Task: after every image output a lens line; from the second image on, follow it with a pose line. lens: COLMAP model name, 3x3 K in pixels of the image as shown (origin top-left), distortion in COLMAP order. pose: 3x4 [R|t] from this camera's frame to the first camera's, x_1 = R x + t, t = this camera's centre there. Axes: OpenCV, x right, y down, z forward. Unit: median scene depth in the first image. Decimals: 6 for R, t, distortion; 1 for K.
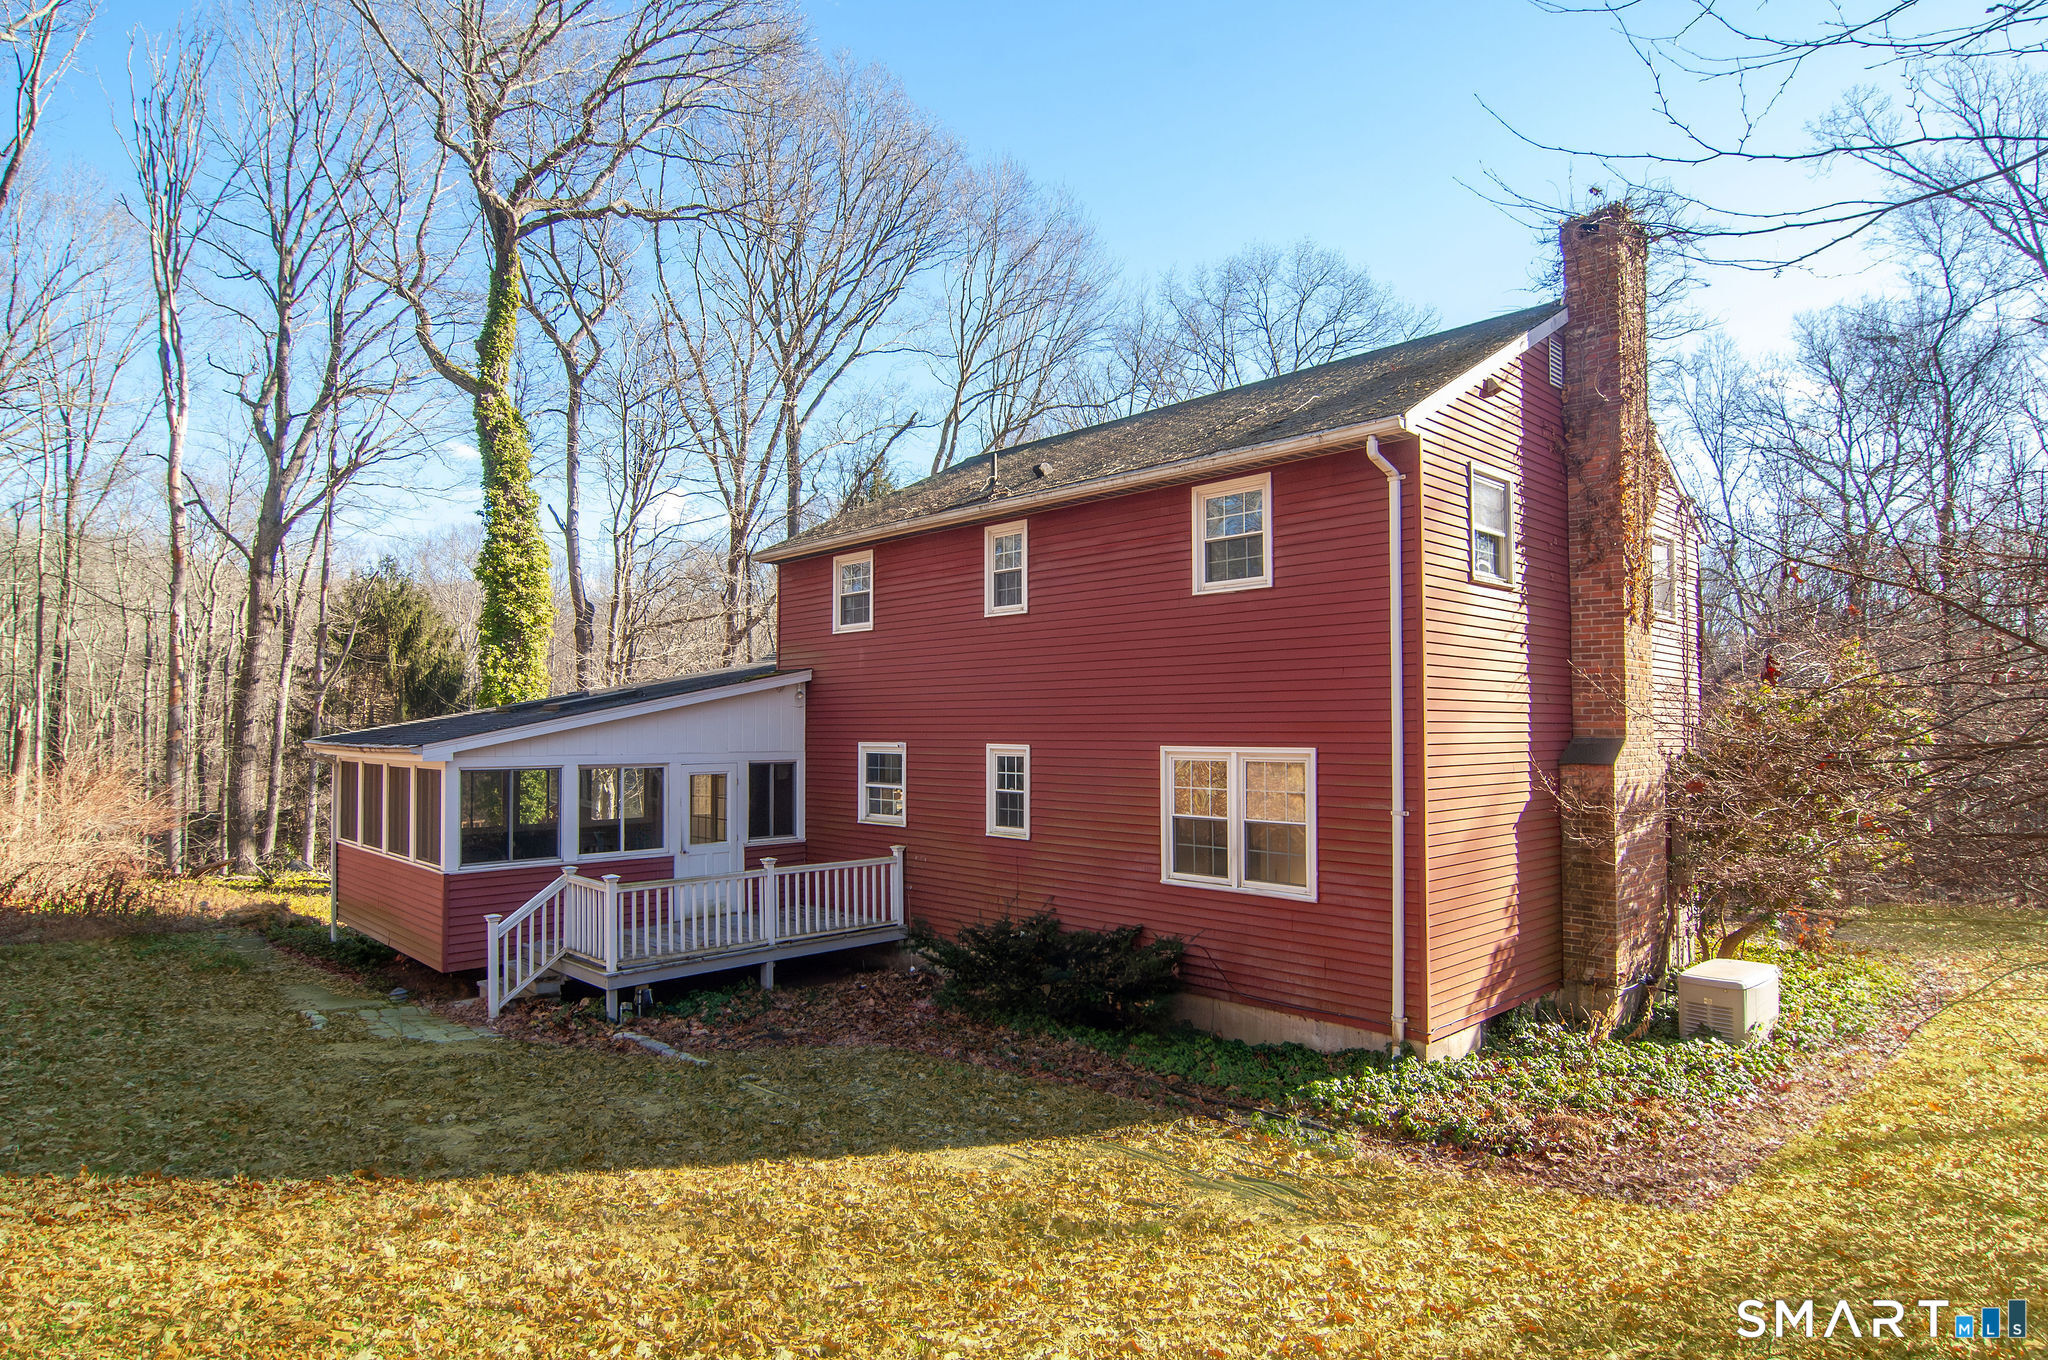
lens RADIAL K [[1125.0, 0, 1017.7], [0, 1125.0, 691.4], [0, 0, 1]] dist [-0.008284, -0.007932]
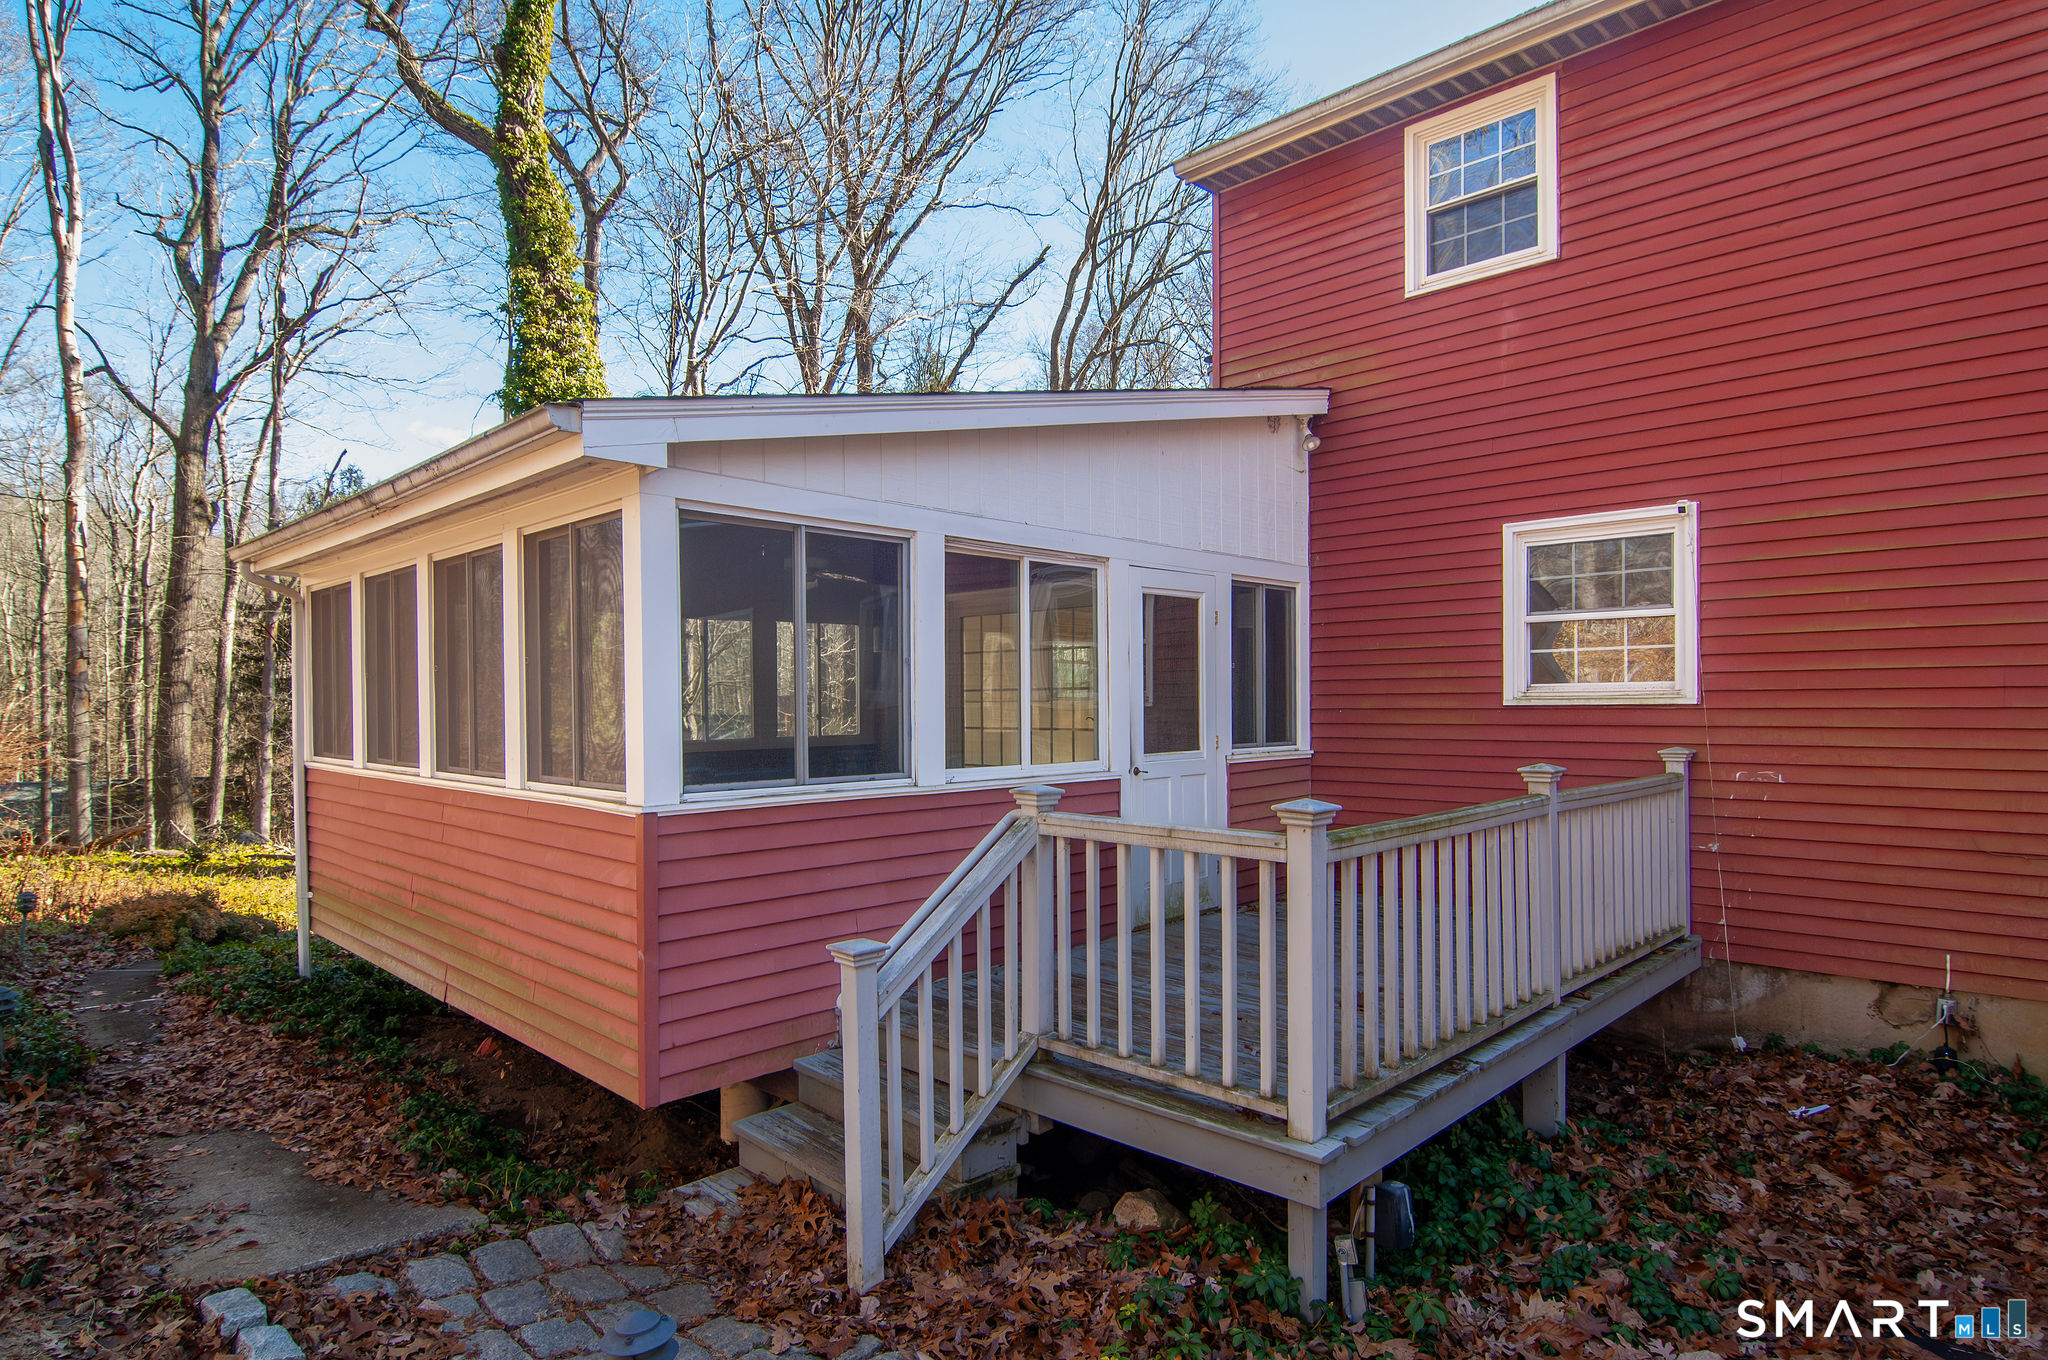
lens RADIAL K [[1125.0, 0, 1007.0], [0, 1125.0, 716.4], [0, 0, 1]] dist [-0.008284, -0.007932]
pose [[0.999769, -0.004188, 0.021089, -0.149188], [0.003281, 0.999076, 0.042847, 0.043569], [-0.021249, -0.042768, 0.998859, 0.241798]]
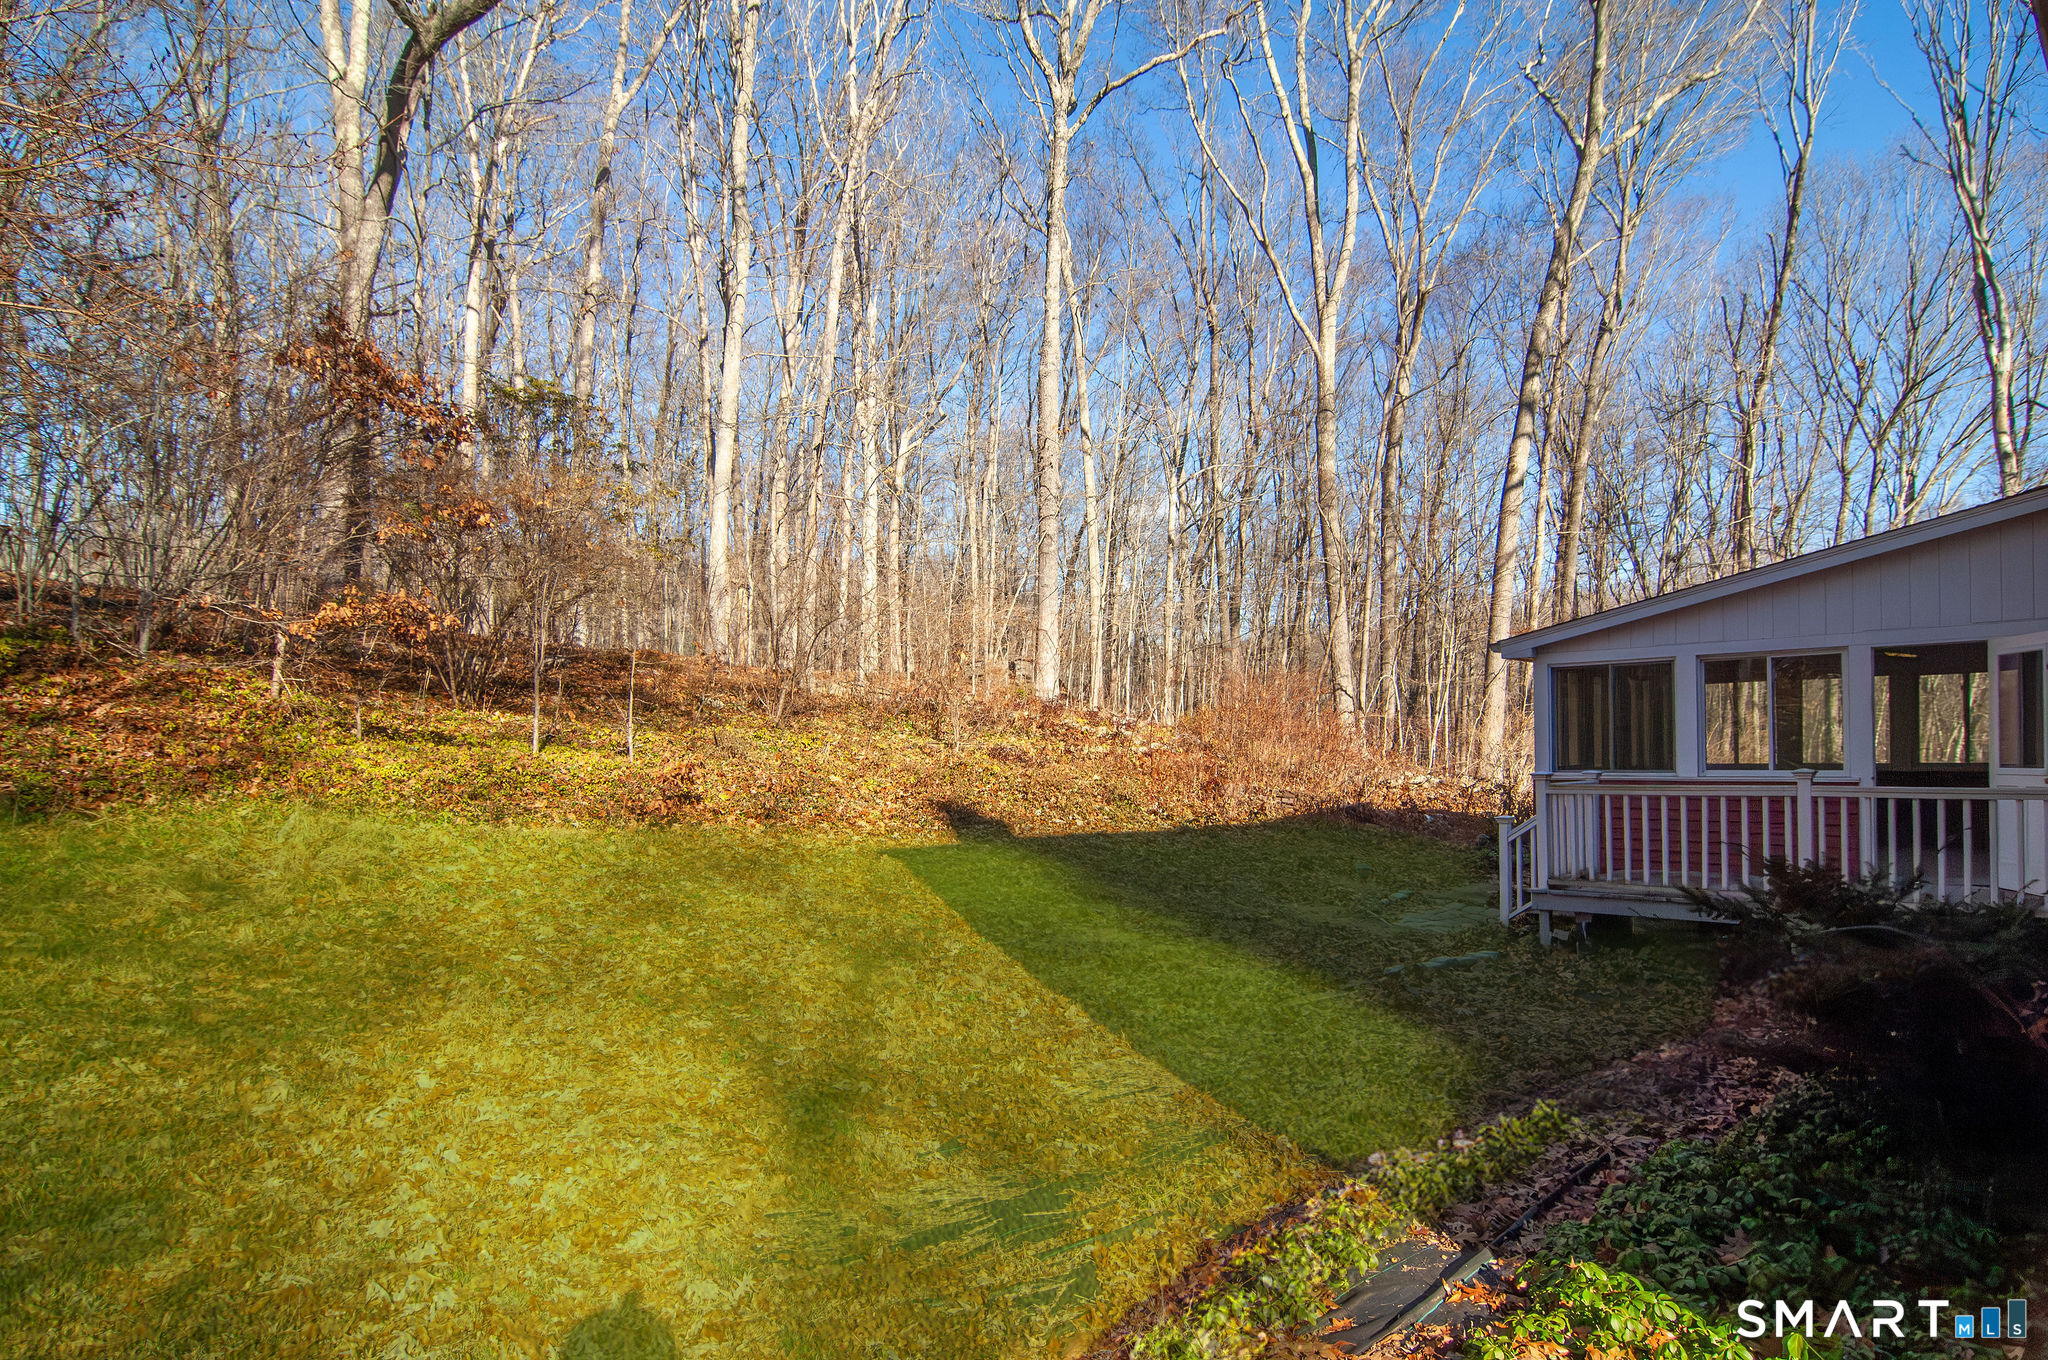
lens RADIAL K [[1125.0, 0, 1030.4], [0, 1125.0, 747.0], [0, 0, 1]] dist [-0.008284, -0.007932]
pose [[-0.003005, -0.001488, -0.999994, 0.151460], [0.038458, 0.999259, -0.001603, 0.044460], [0.999256, -0.038463, -0.002945, 0.210176]]
